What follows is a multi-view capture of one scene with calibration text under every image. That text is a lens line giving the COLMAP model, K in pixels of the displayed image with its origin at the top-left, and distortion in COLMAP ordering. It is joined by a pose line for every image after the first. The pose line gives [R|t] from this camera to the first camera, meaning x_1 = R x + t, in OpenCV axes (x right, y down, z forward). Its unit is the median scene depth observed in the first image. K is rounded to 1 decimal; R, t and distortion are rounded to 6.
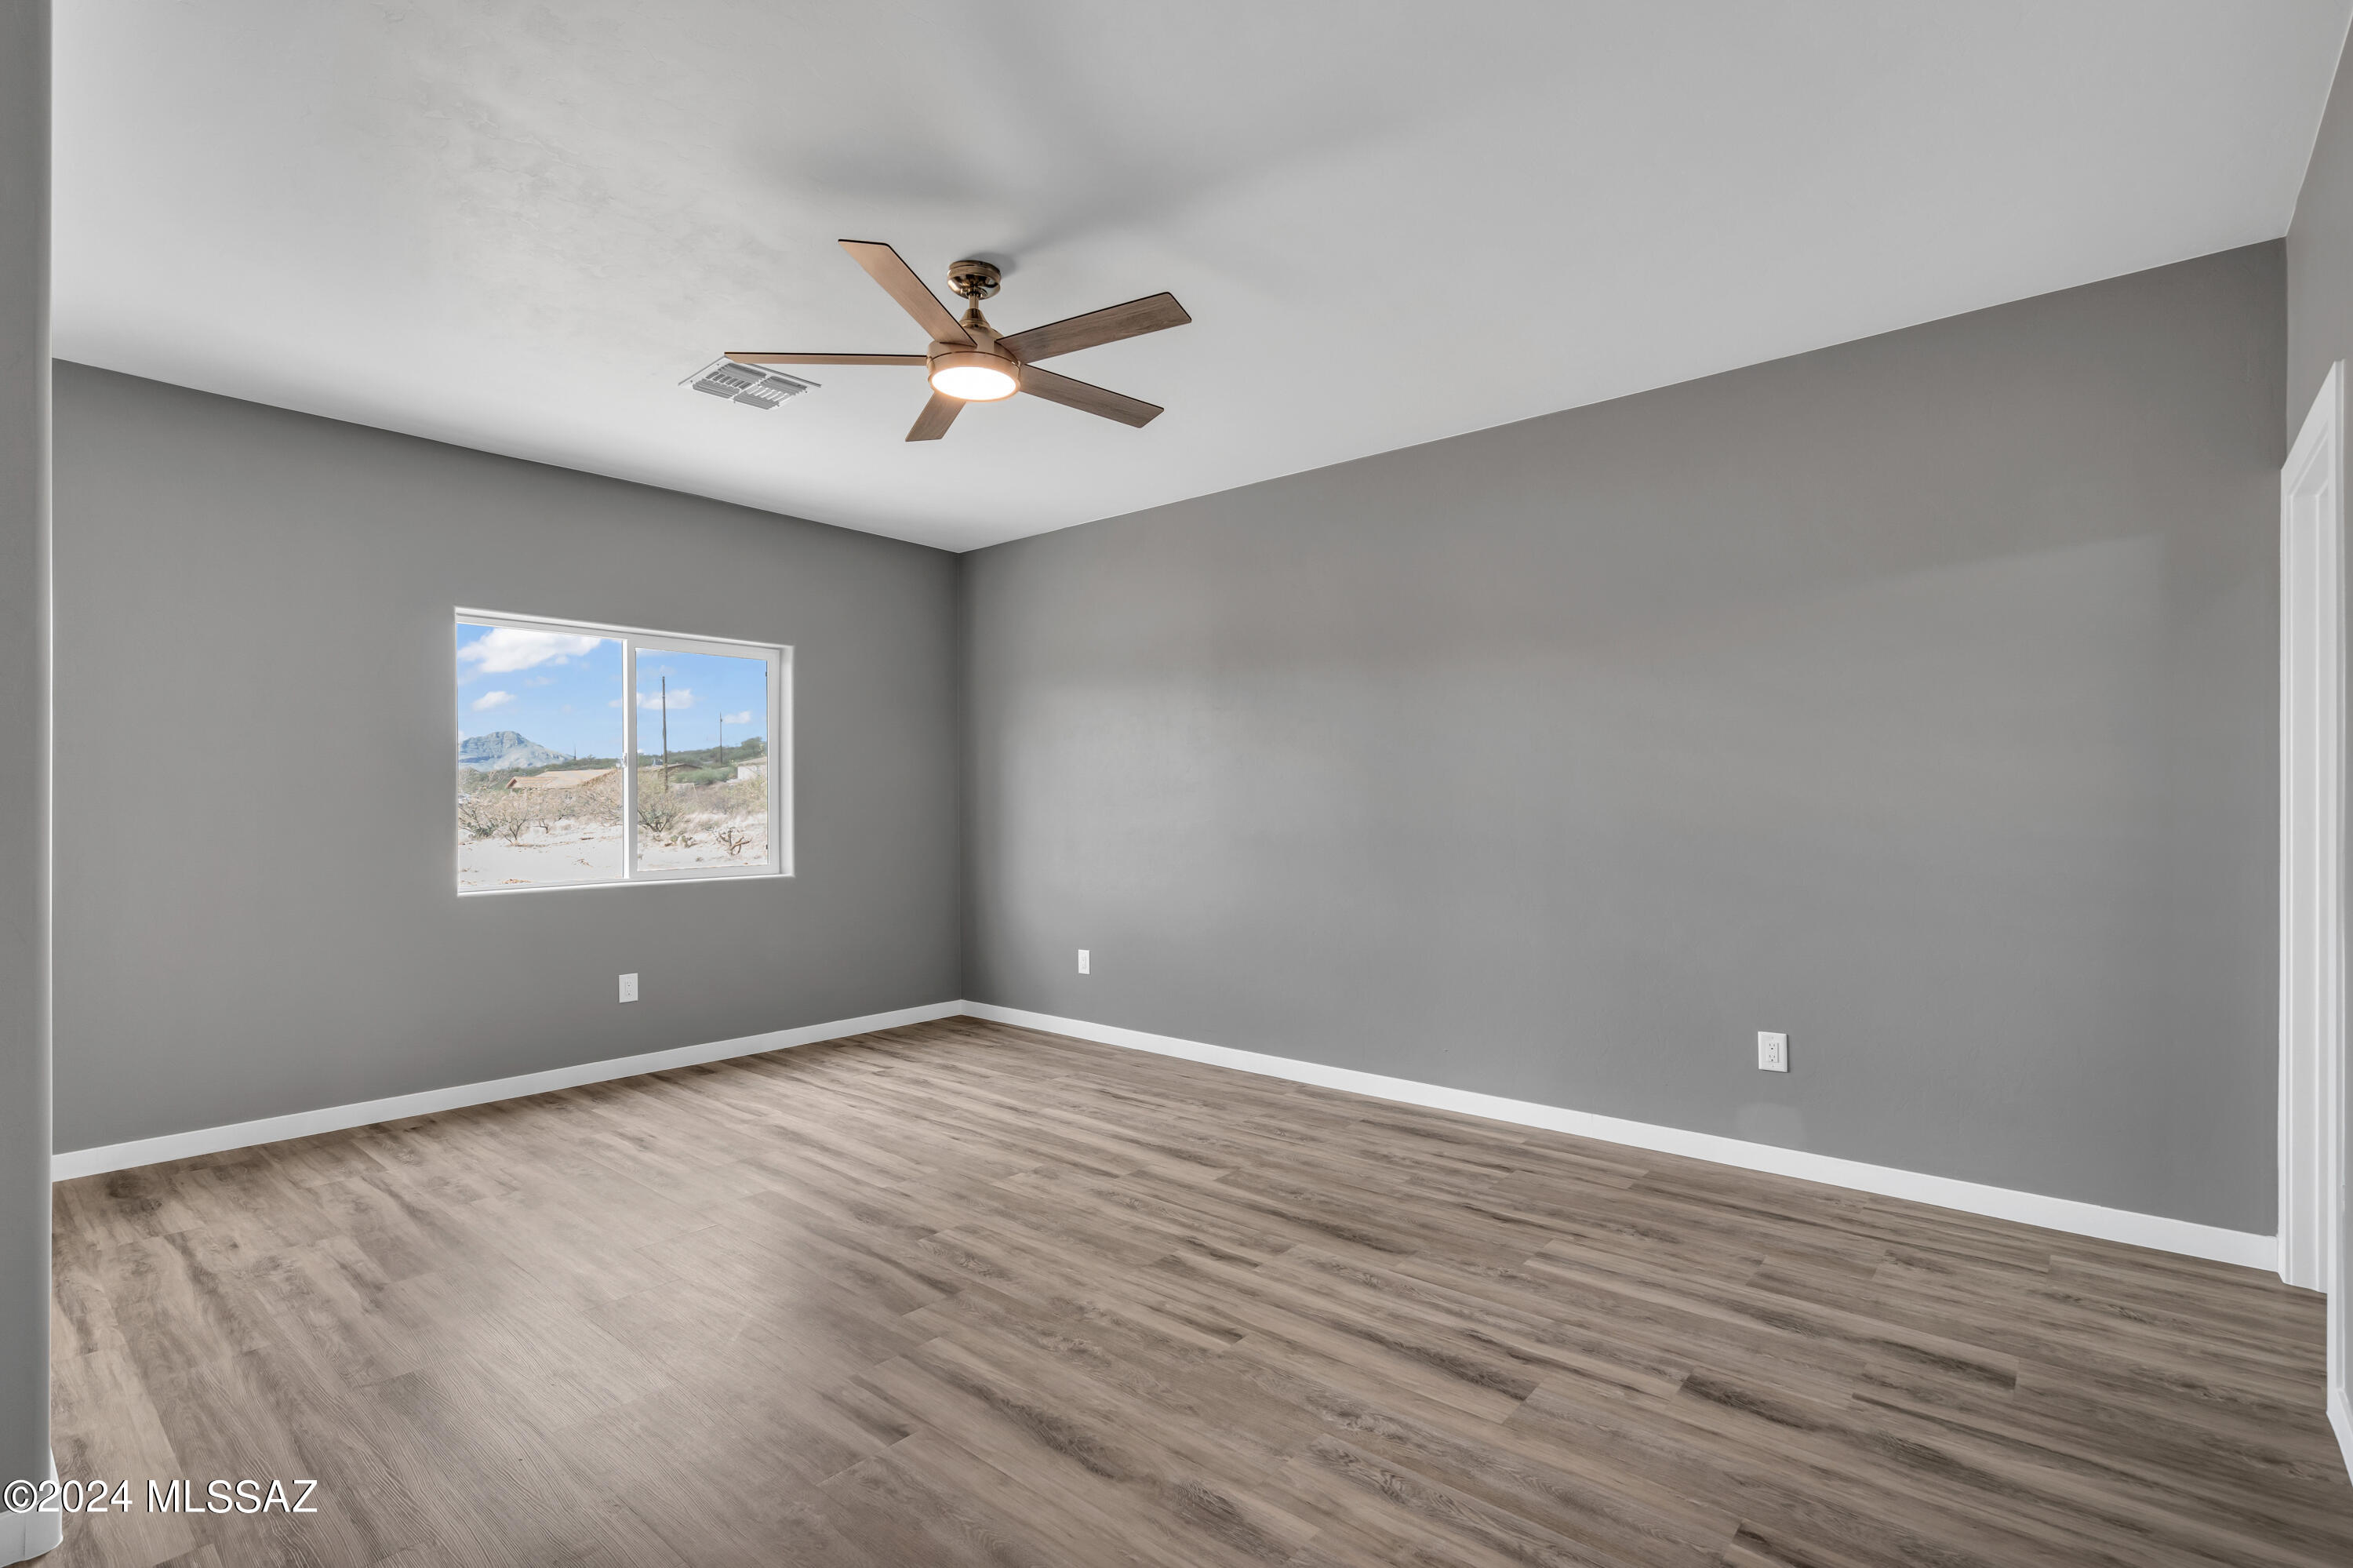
lens RADIAL K [[1072.9, 0, 1160.4], [0, 1072.9, 787.3], [0, 0, 1]] dist [0.000242, -0.000404]
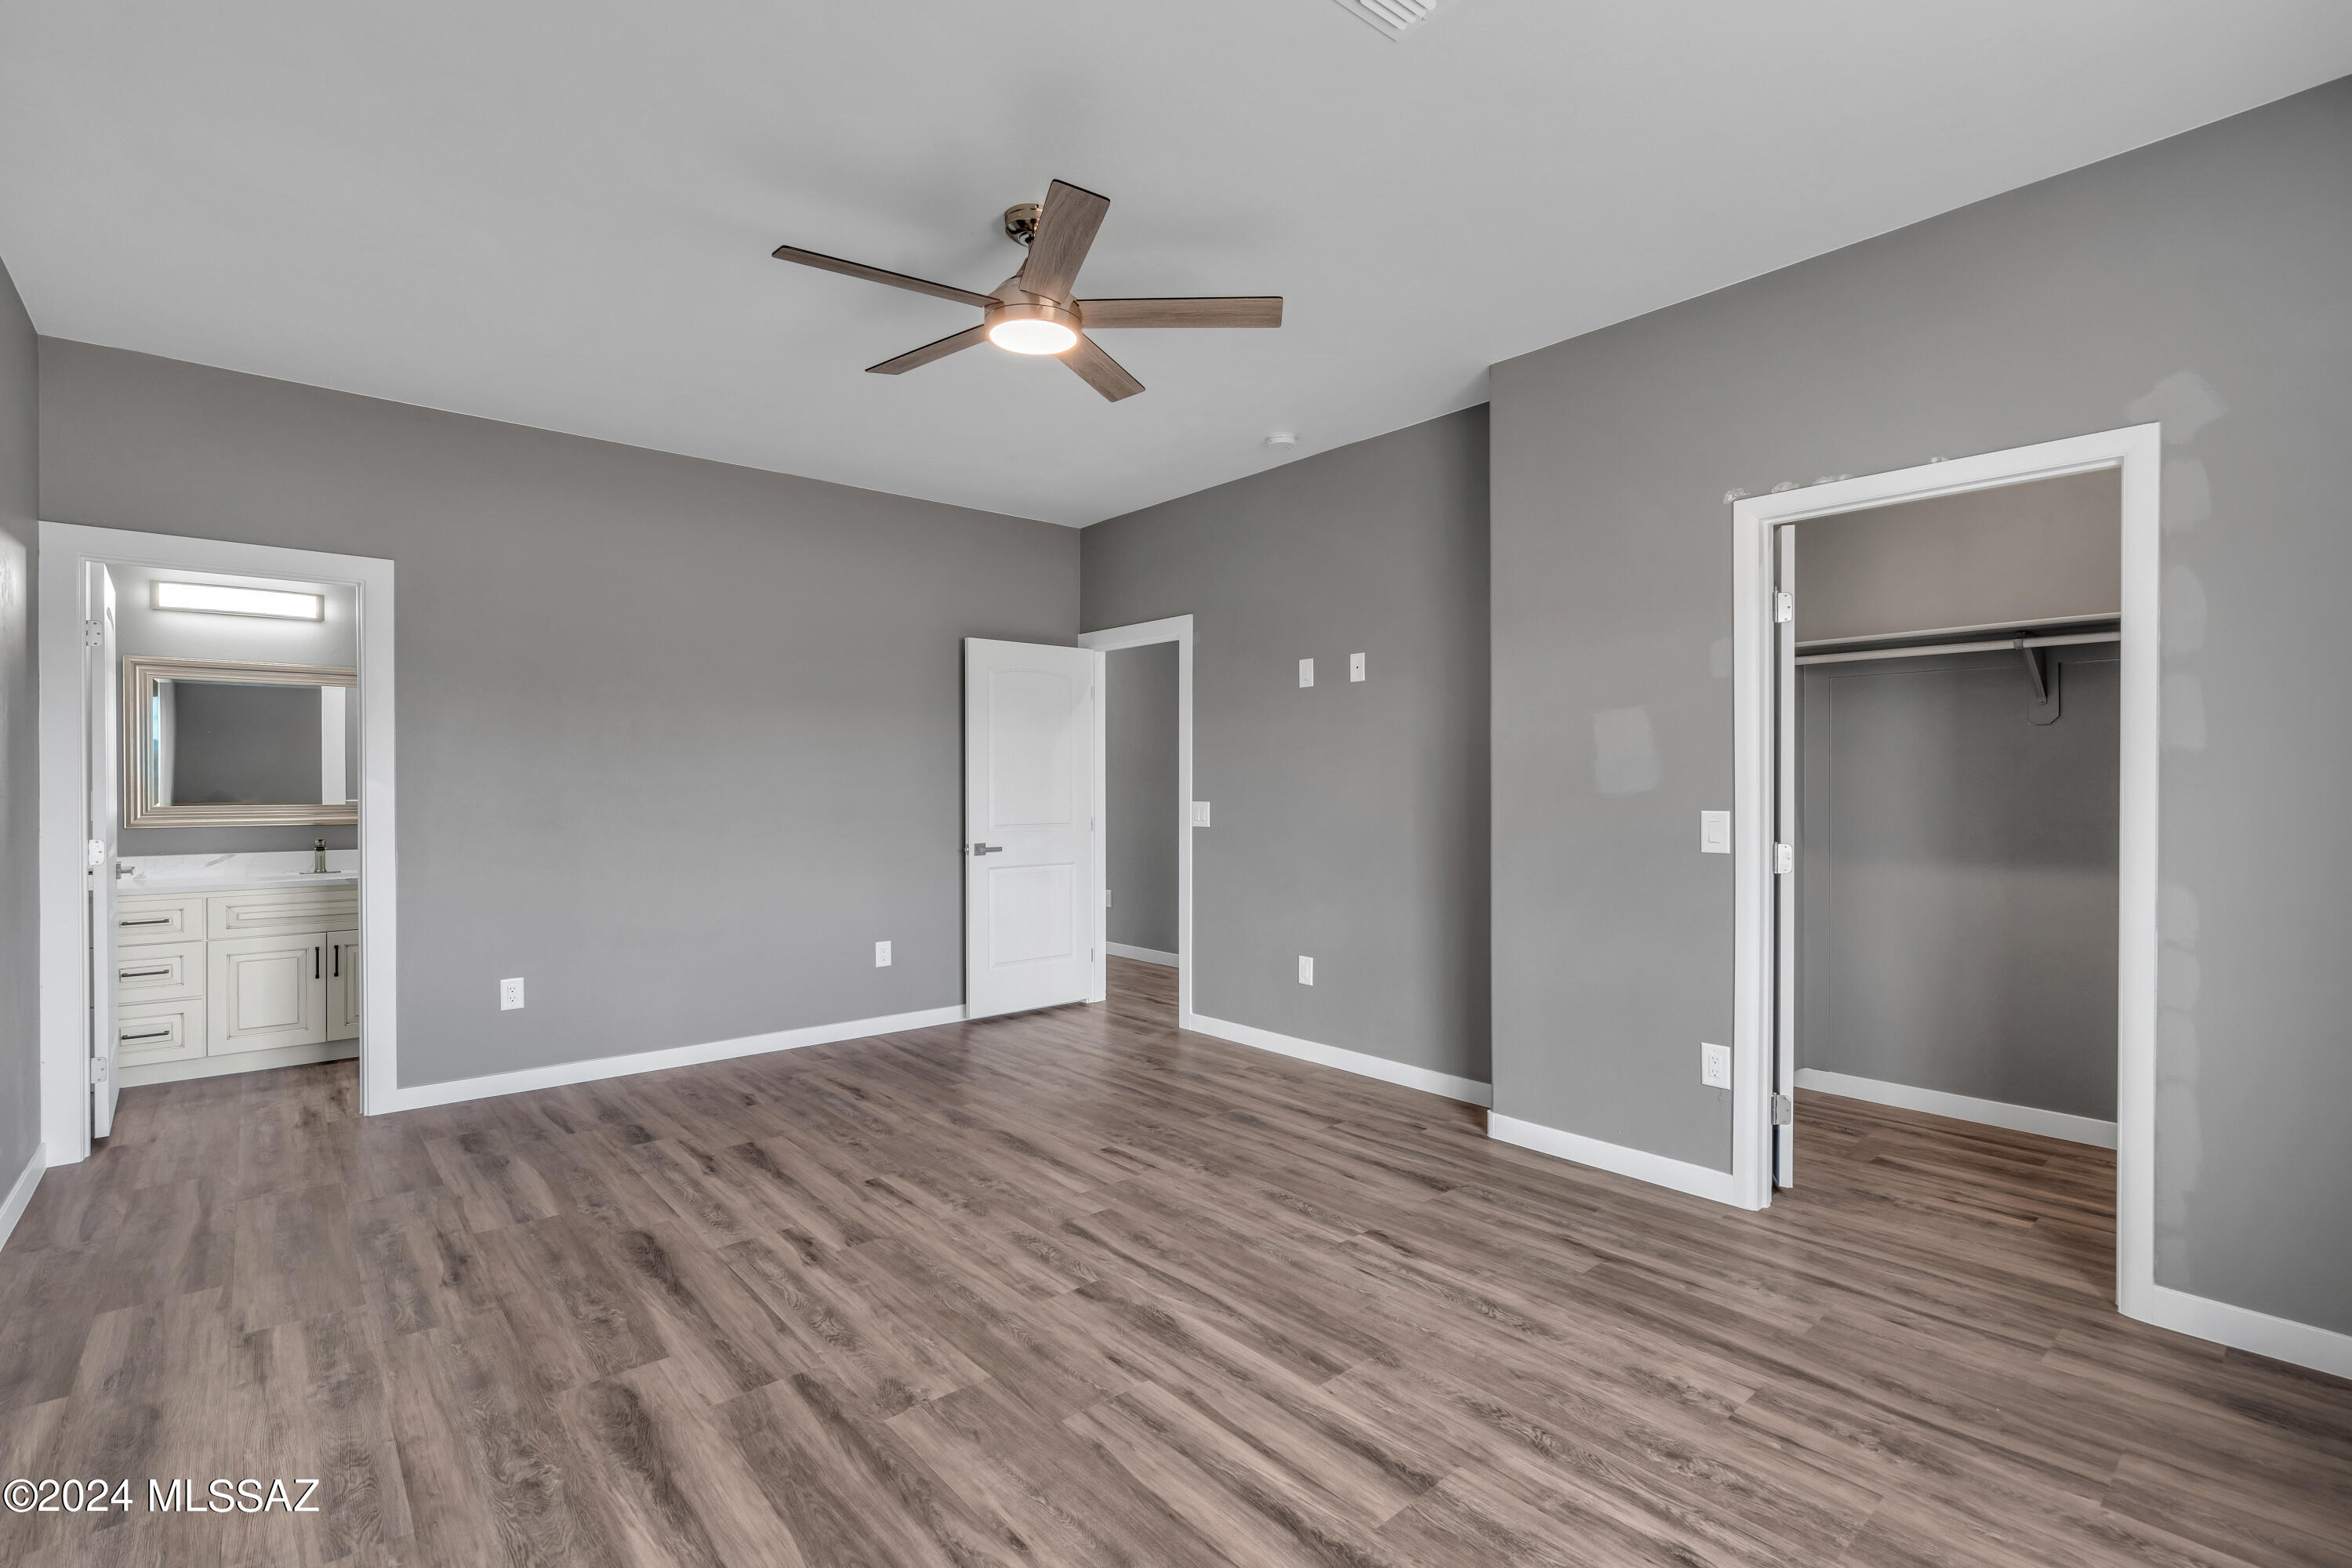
lens RADIAL K [[1072.4, 0, 1159.9], [0, 1072.4, 787.2], [0, 0, 1]] dist [0.000242, -0.000404]
pose [[-0.987253, 0.004308, 0.159102, -0.432791], [0.002330, 0.999918, -0.012619, 0.020521], [-0.159143, -0.012087, -0.987182, 1.927210]]
